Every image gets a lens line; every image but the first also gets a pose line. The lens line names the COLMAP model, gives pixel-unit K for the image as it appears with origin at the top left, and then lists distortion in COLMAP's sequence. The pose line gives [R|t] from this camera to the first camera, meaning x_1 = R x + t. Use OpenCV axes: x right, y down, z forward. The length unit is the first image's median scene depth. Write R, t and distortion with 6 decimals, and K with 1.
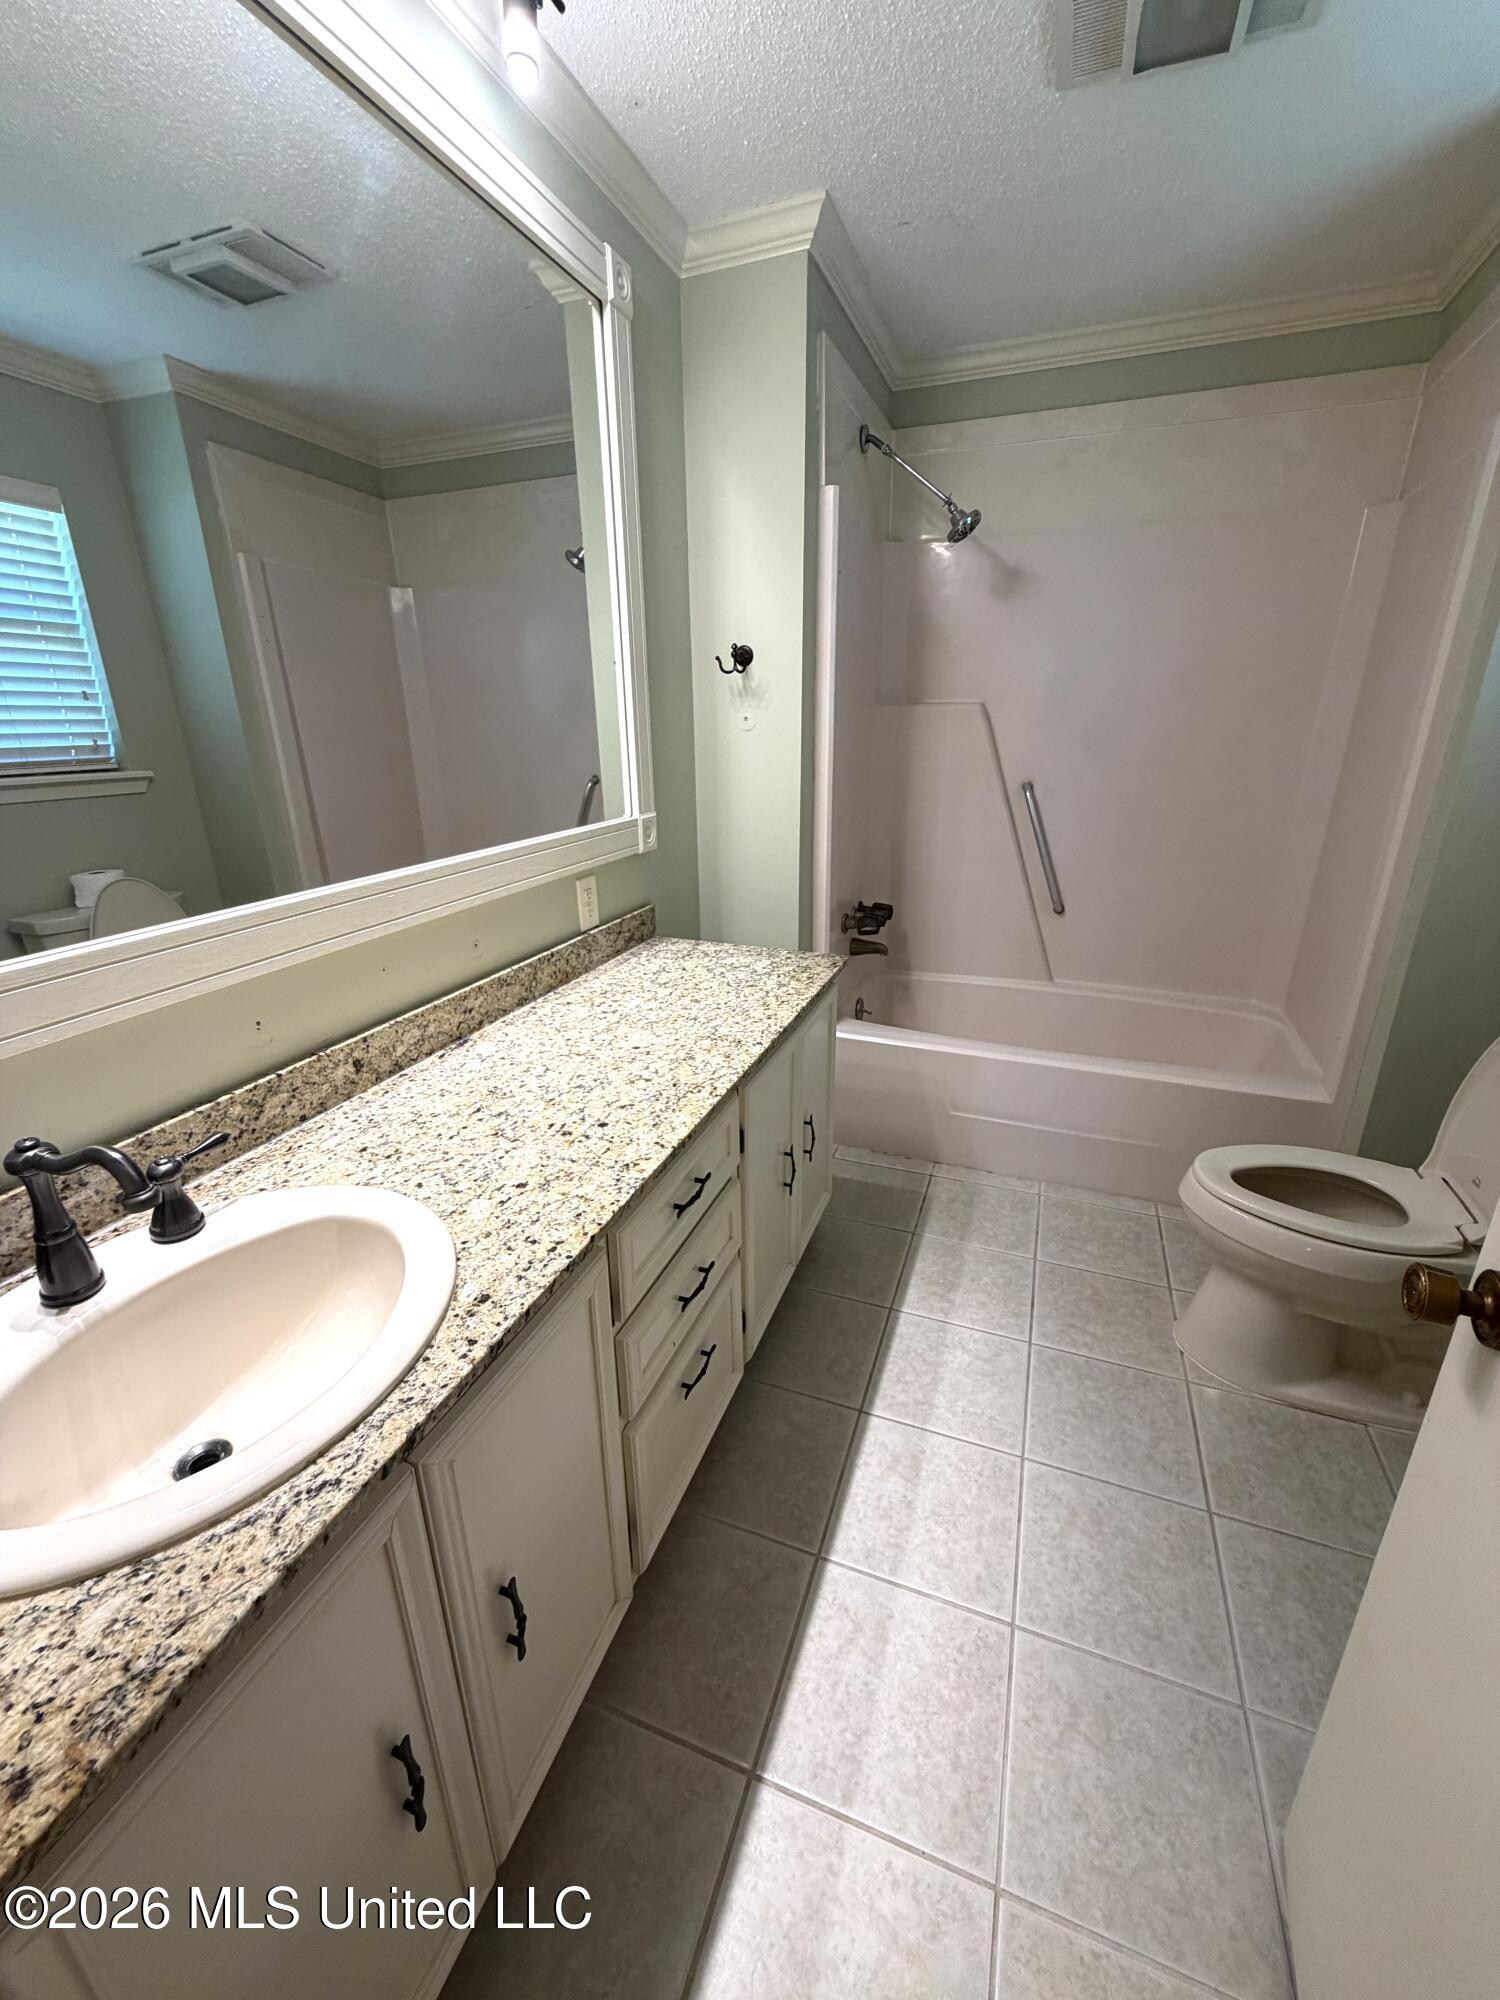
lens RADIAL K [[798.0, 0, 748.4], [0, 798.0, 997.3], [0, 0, 1]] dist [-0.003430, 0.001237]
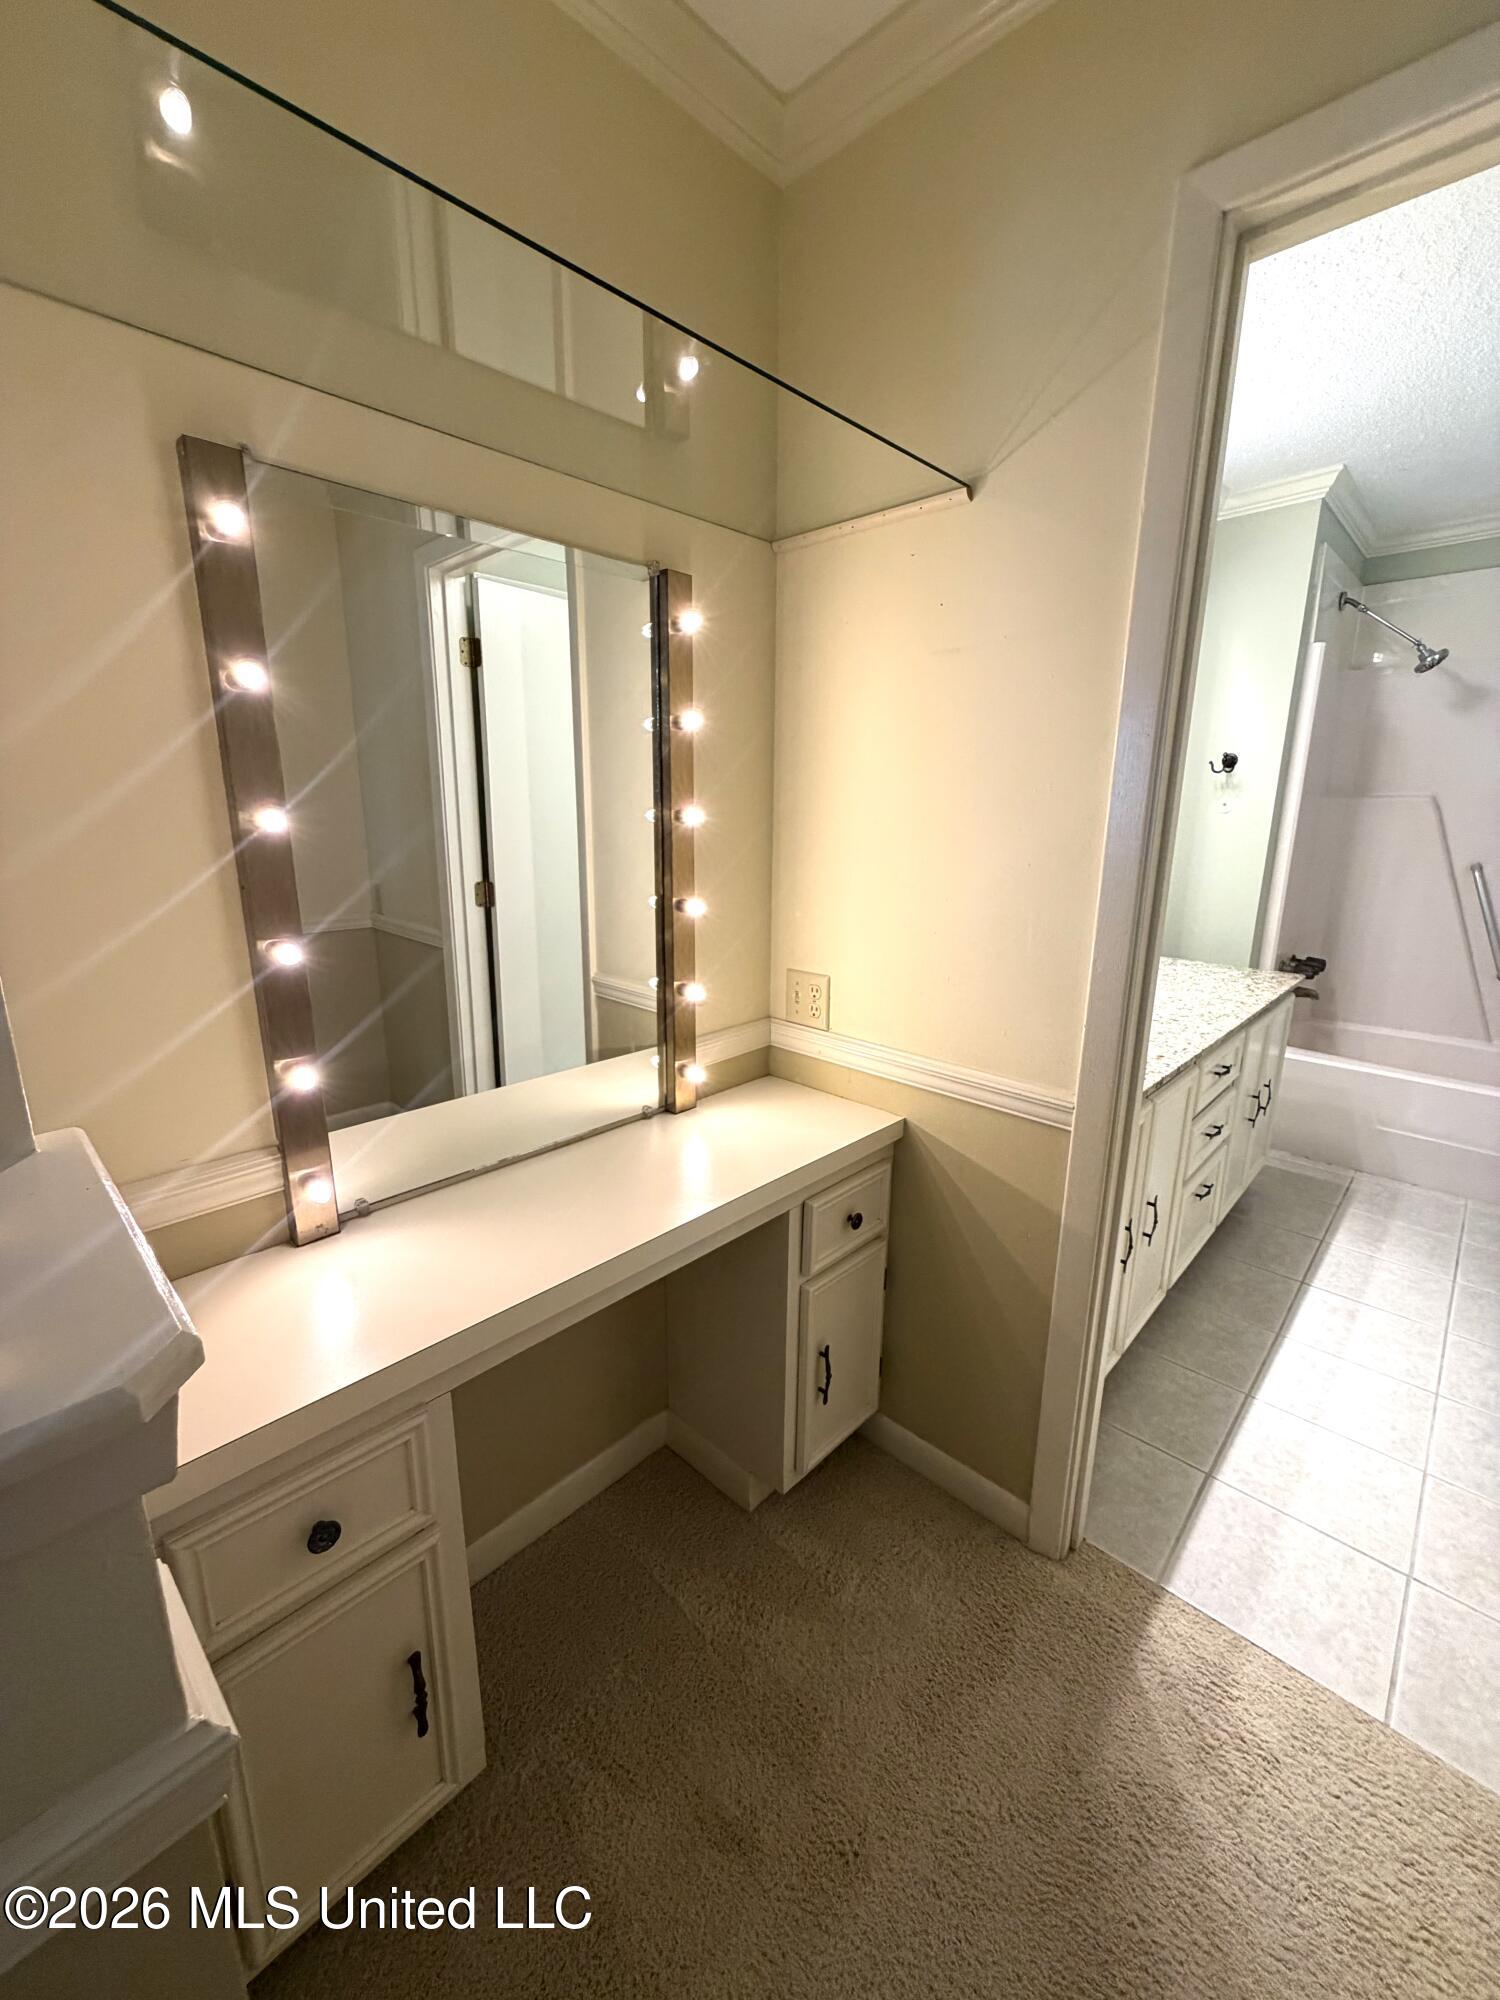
lens RADIAL K [[798.0, 0, 749.3], [0, 798.0, 997.3], [0, 0, 1]] dist [-0.003430, 0.001237]
pose [[0.921511, 0.105200, -0.373833, -0.203044], [-0.144212, 0.986477, -0.077881, 0.196522], [0.360585, 0.125679, 0.924220, -0.505105]]
